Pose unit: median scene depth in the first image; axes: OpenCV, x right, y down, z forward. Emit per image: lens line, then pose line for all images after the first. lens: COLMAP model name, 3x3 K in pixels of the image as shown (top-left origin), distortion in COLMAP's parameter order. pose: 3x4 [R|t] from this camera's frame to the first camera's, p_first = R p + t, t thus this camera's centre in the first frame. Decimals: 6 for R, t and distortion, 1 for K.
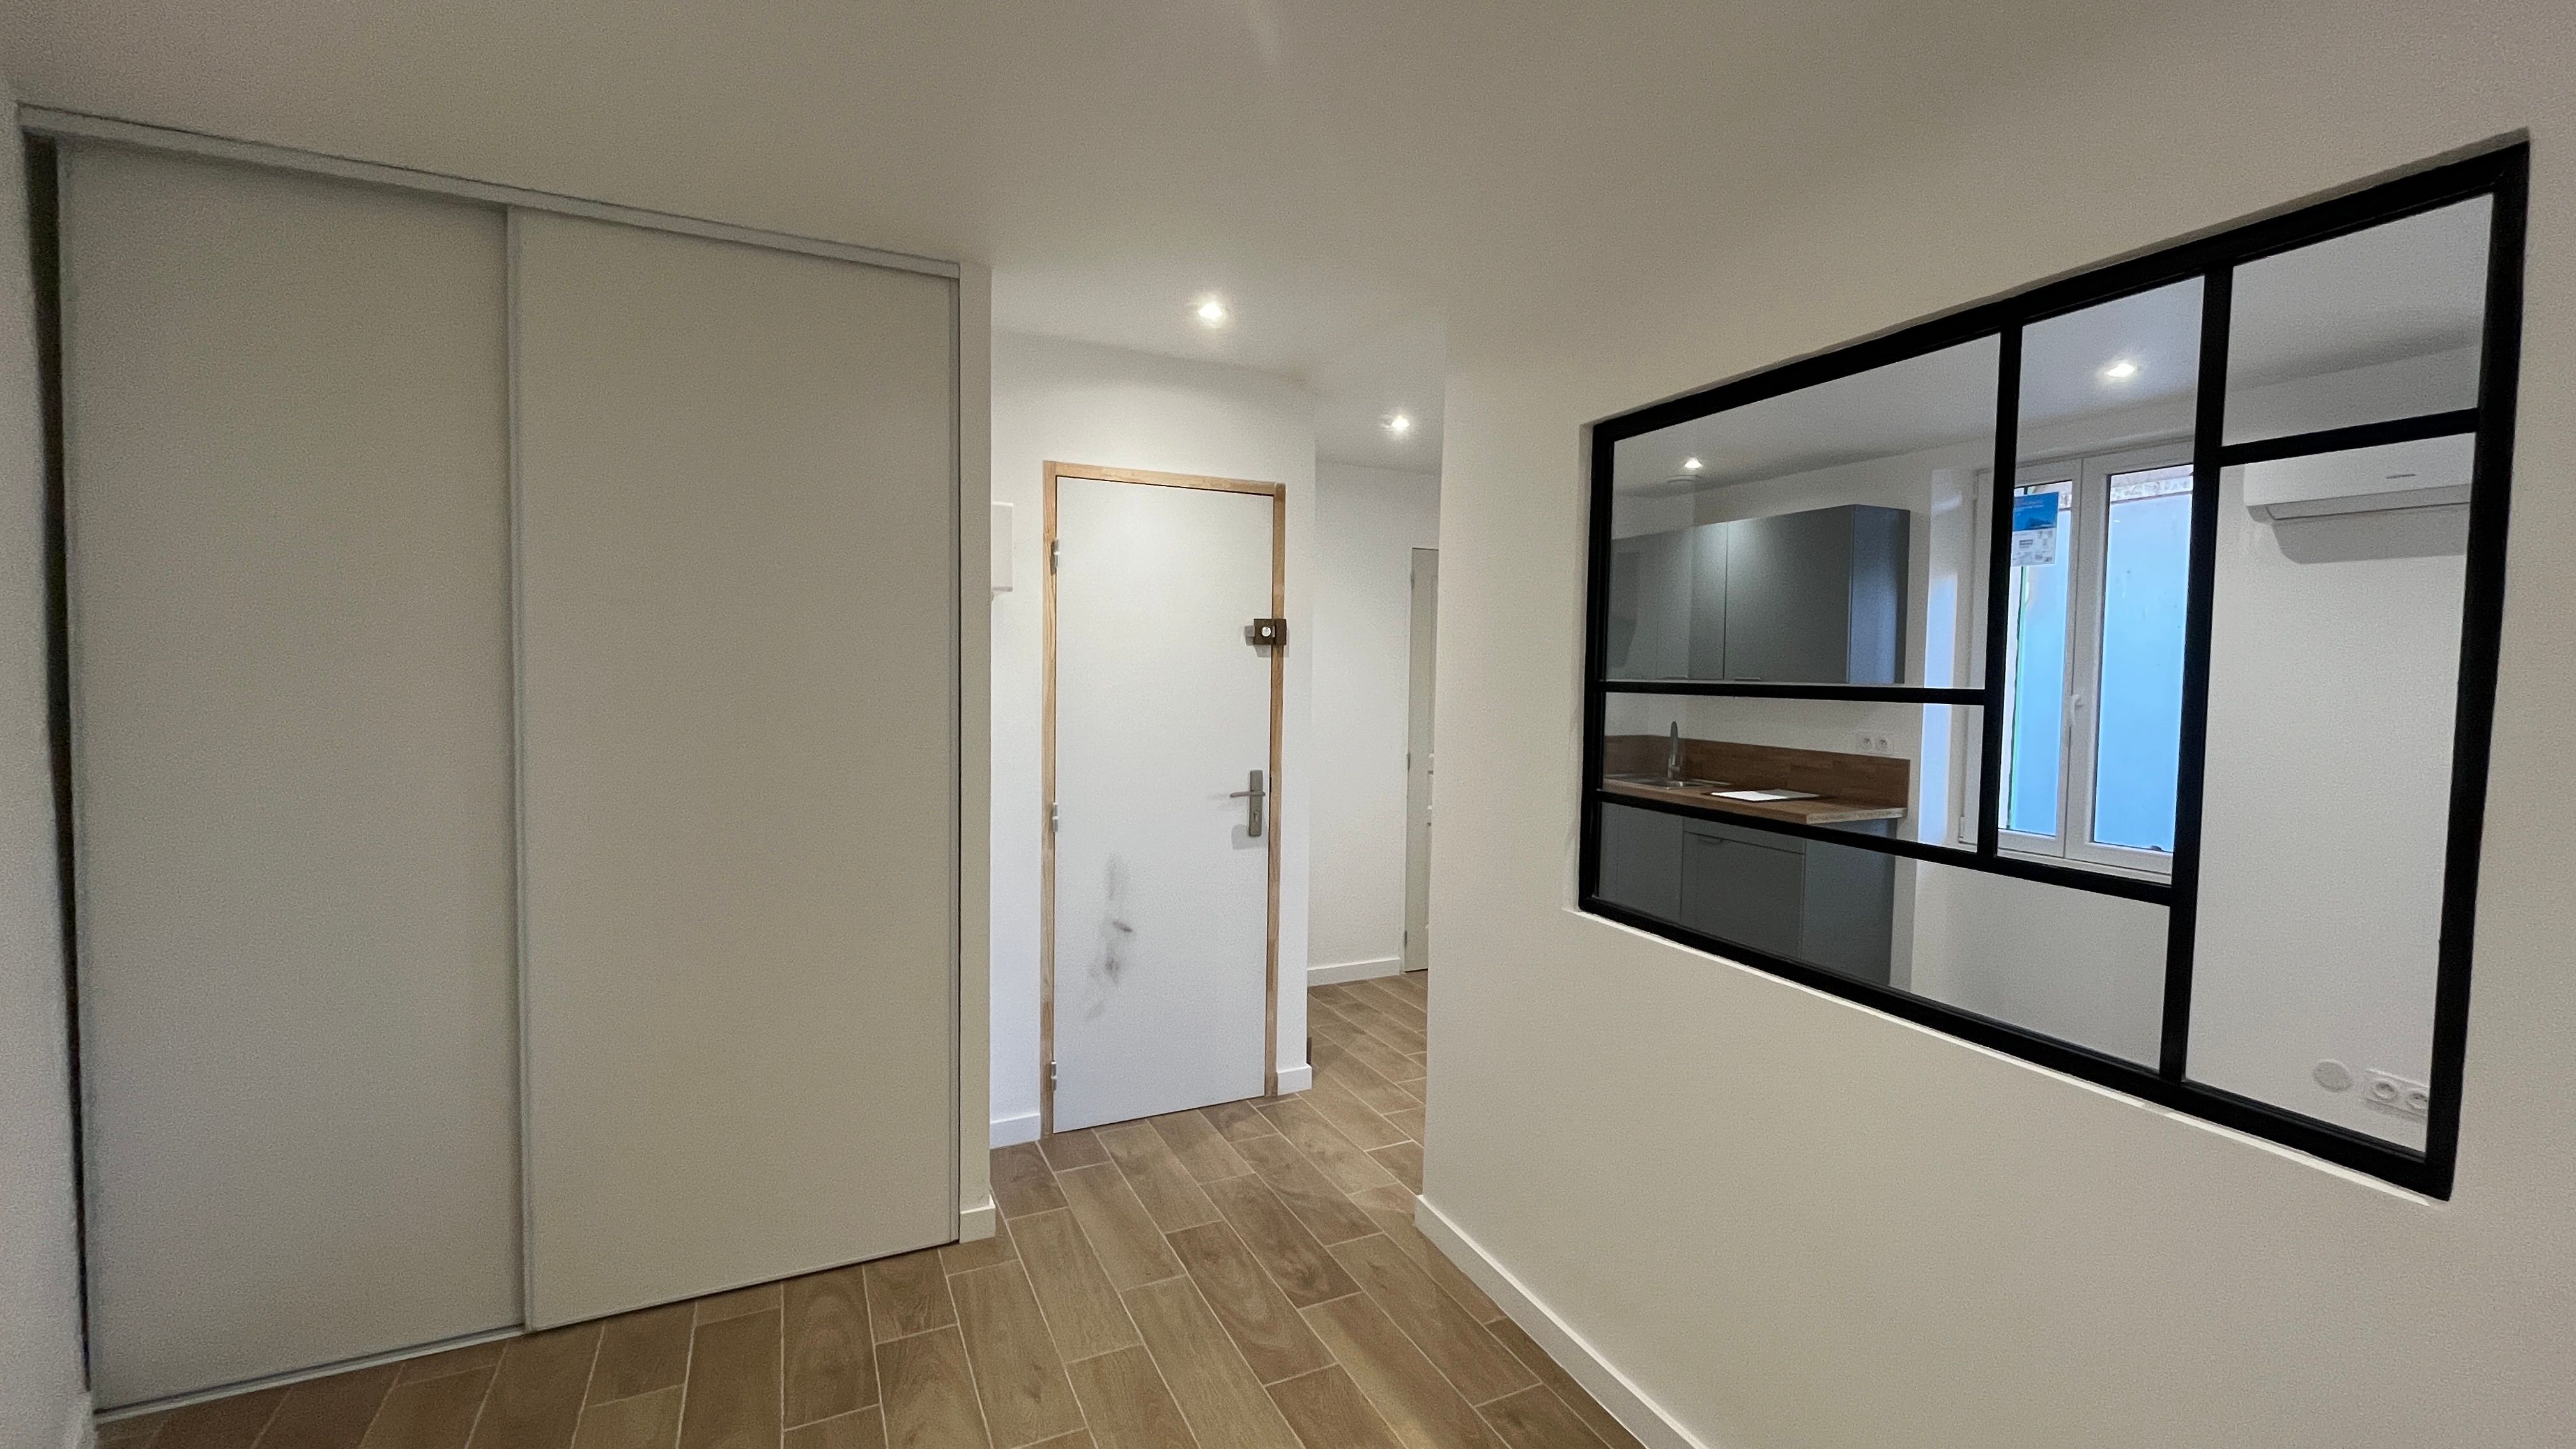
lens RADIAL K [[1028.3, 0, 1266.7], [0, 1028.3, 715.9], [0, 0, 1]] dist [-0.001452, -0.000558]
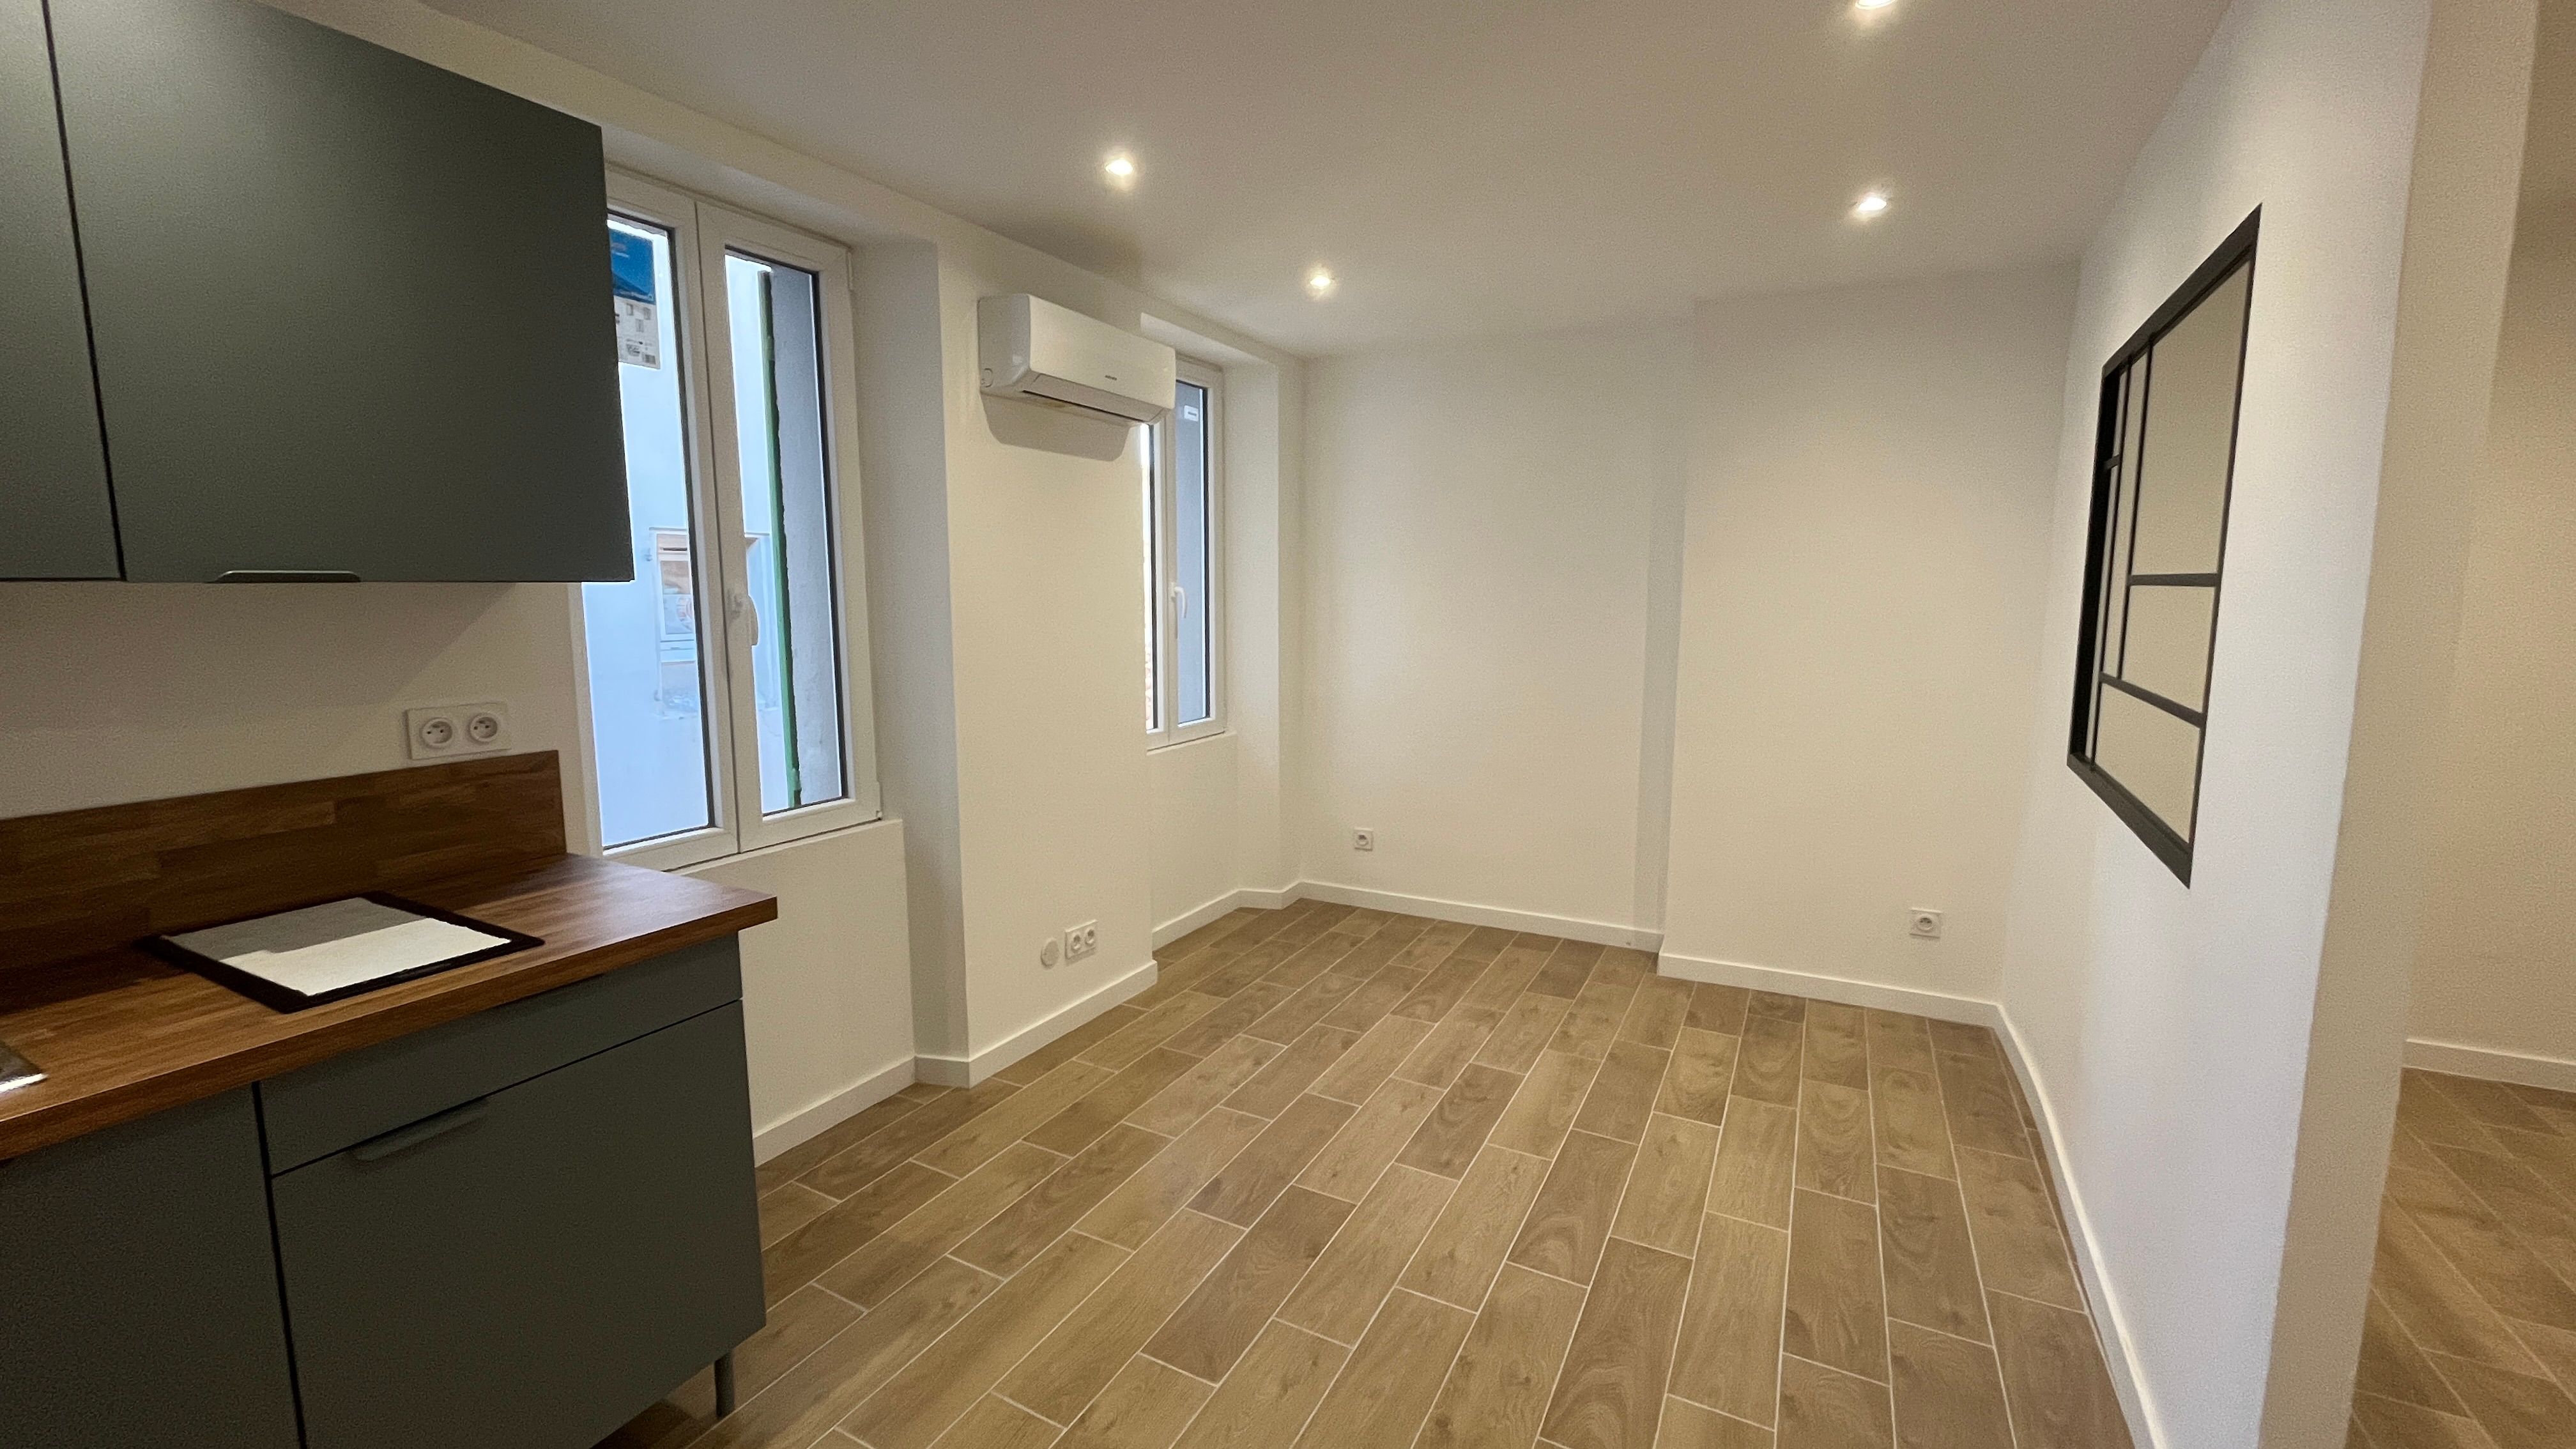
lens RADIAL K [[1028.3, 0, 1280.9], [0, 1028.3, 713.5], [0, 0, 1]] dist [-0.001452, -0.000558]
pose [[-0.605435, -0.111384, 0.788062, 0.089289], [0.031529, 0.986025, 0.163586, -0.047265], [-0.795270, 0.123887, -0.593462, 1.261171]]
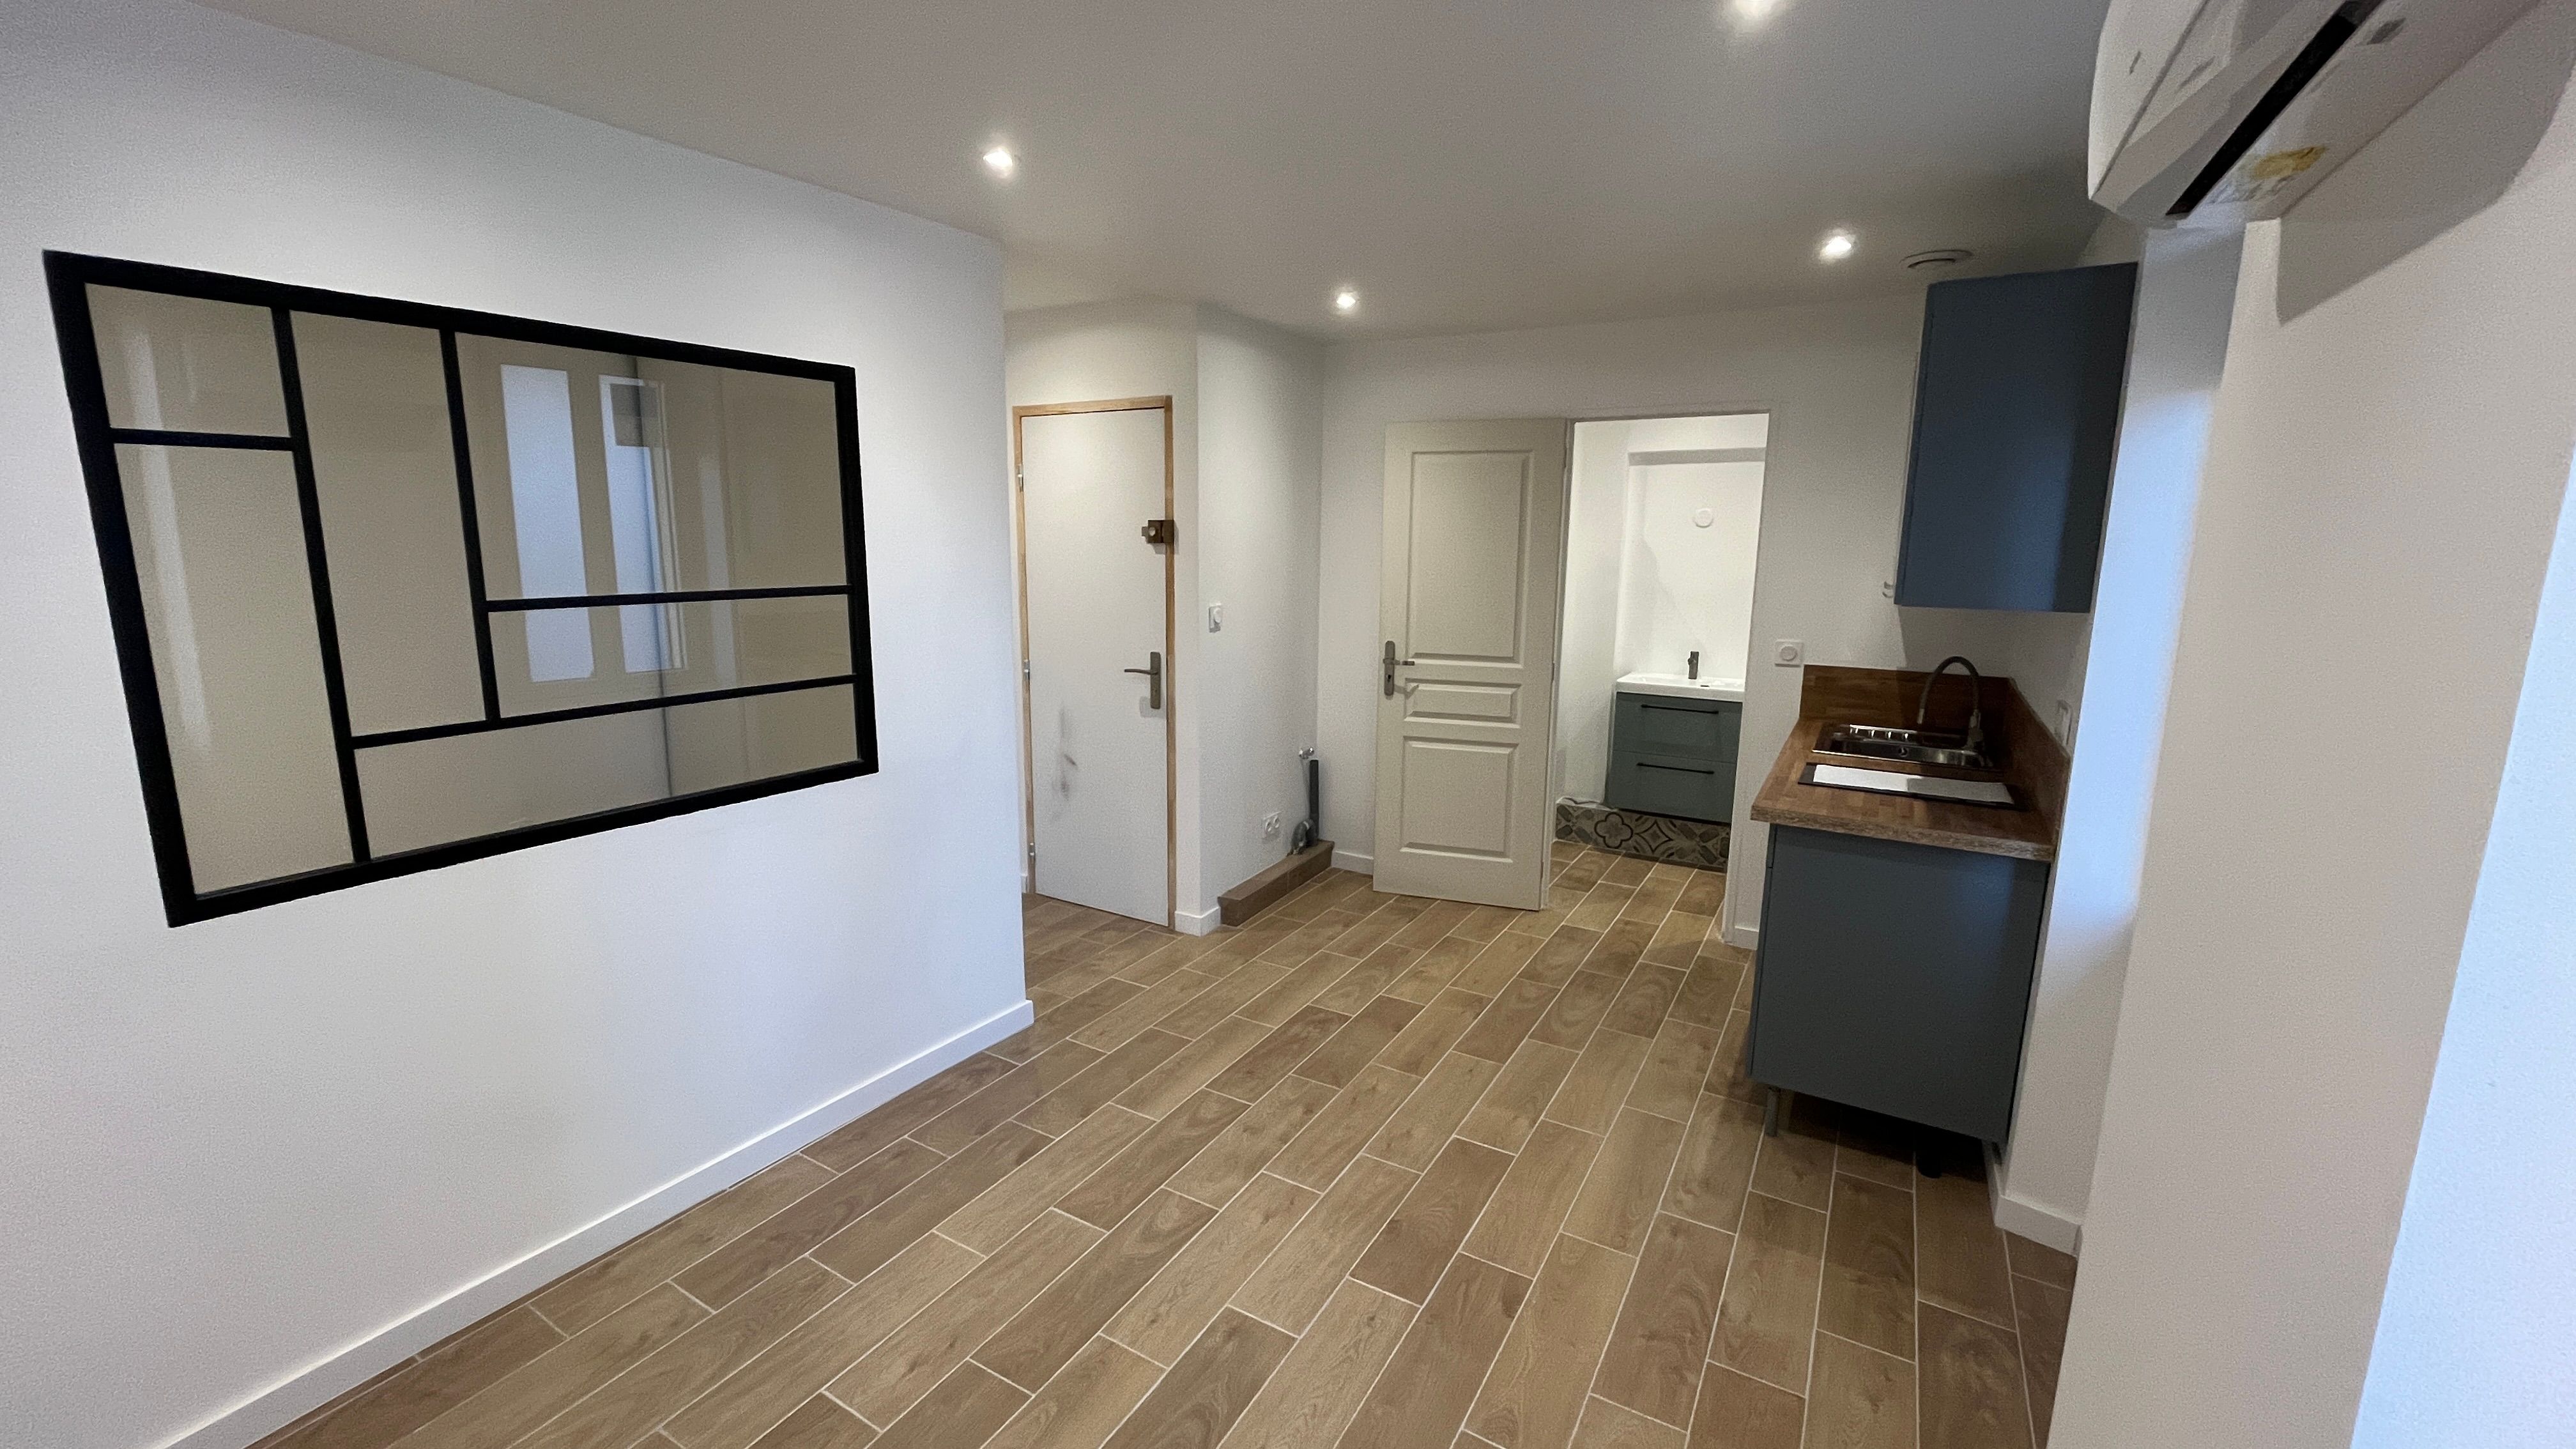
lens RADIAL K [[1028.3, 0, 1274.8], [0, 1028.3, 709.1], [0, 0, 1]] dist [-0.001452, -0.000558]
pose [[0.561410, 0.134402, -0.816551, 1.027774], [-0.041156, 0.990037, 0.134661, -0.045566], [0.826514, -0.041994, 0.561348, 0.458536]]
